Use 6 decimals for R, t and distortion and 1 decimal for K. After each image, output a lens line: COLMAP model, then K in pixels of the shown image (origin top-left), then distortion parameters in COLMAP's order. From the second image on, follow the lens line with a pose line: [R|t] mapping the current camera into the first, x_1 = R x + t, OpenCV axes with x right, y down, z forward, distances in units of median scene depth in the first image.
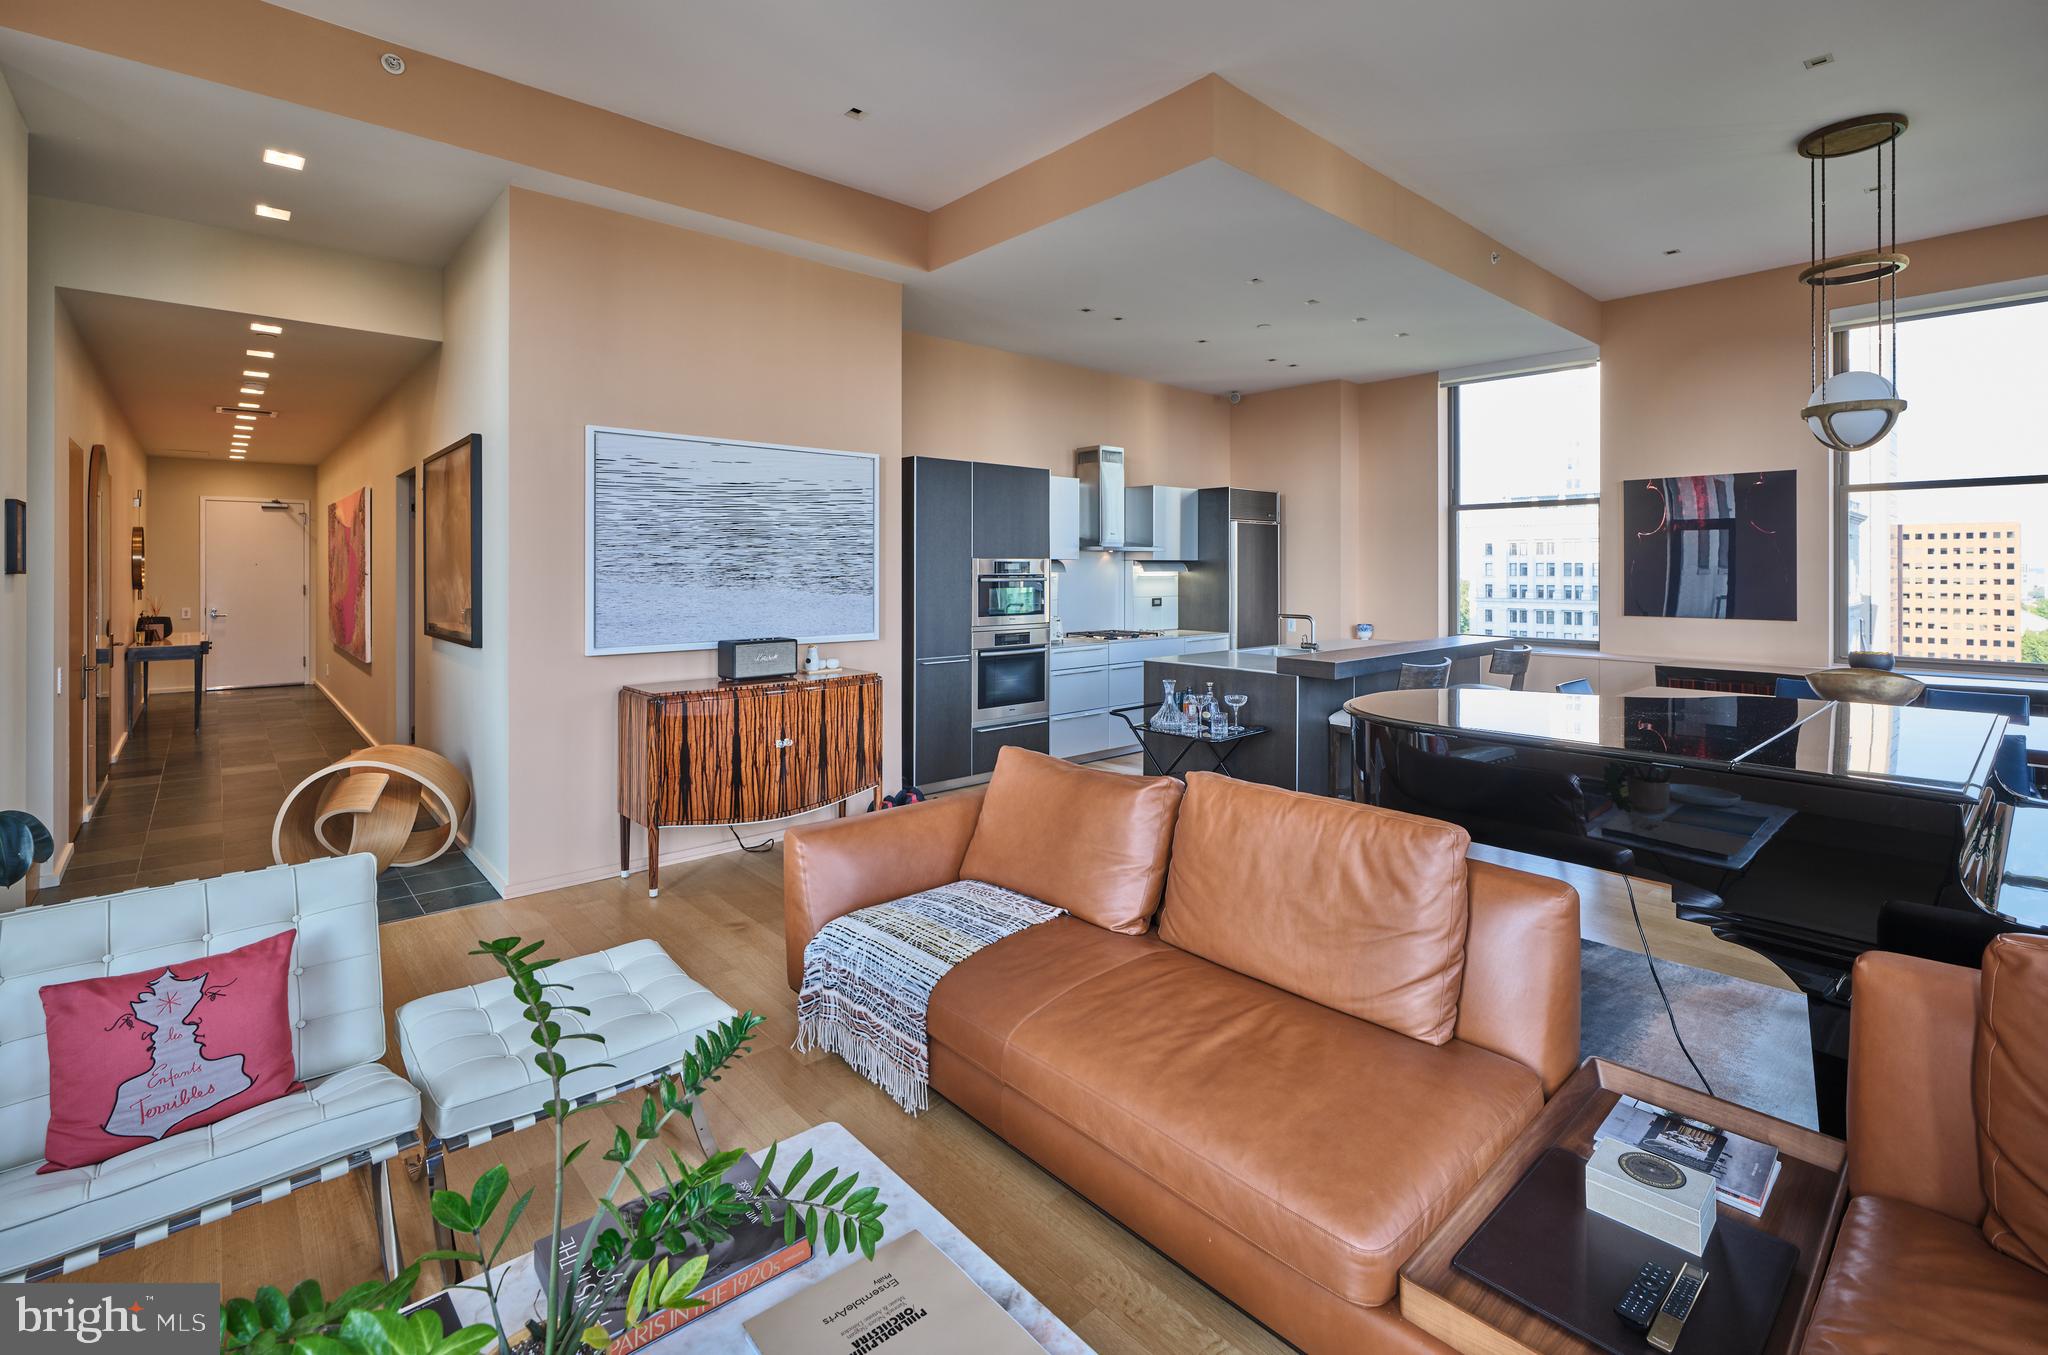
lens RADIAL K [[947.8, 0, 1030.4], [0, 947.8, 572.1], [0, 0, 1]] dist [-0.006349, 0.000182]
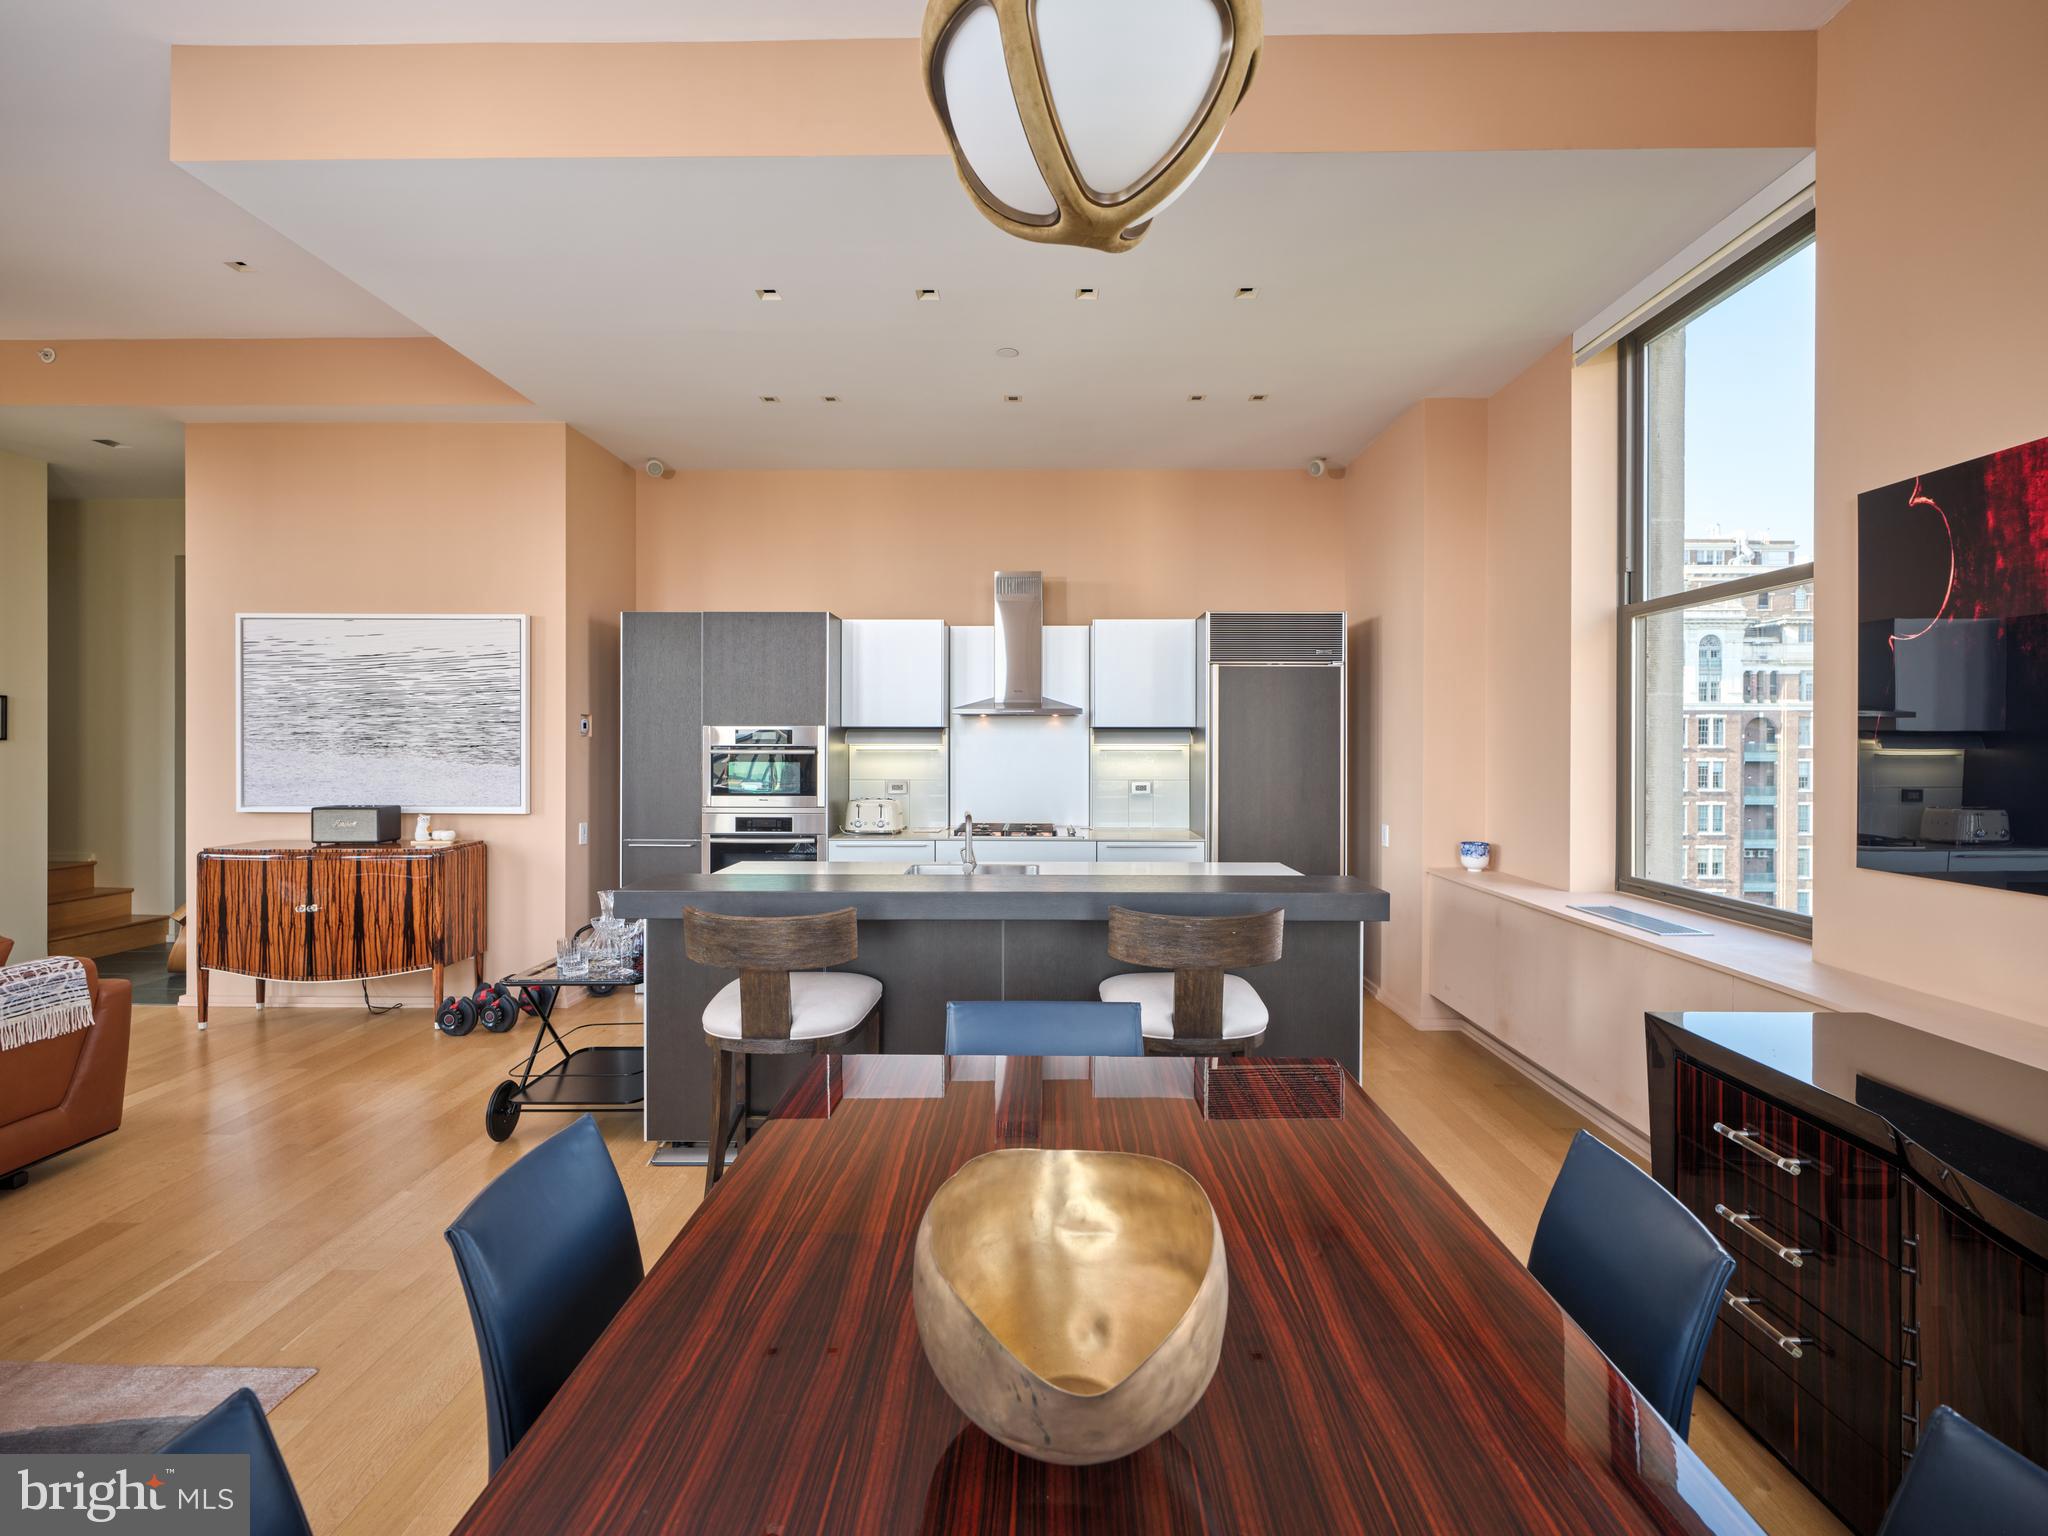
lens RADIAL K [[939.2, 0, 1025.8], [0, 939.2, 749.5], [0, 0, 1]] dist [-0.008735, 0.000346]
pose [[0.728219, 0.007276, -0.685306, 0.856686], [-0.004831, 0.999973, 0.005483, 0.000710], [0.685327, -0.000683, 0.728235, 0.695041]]
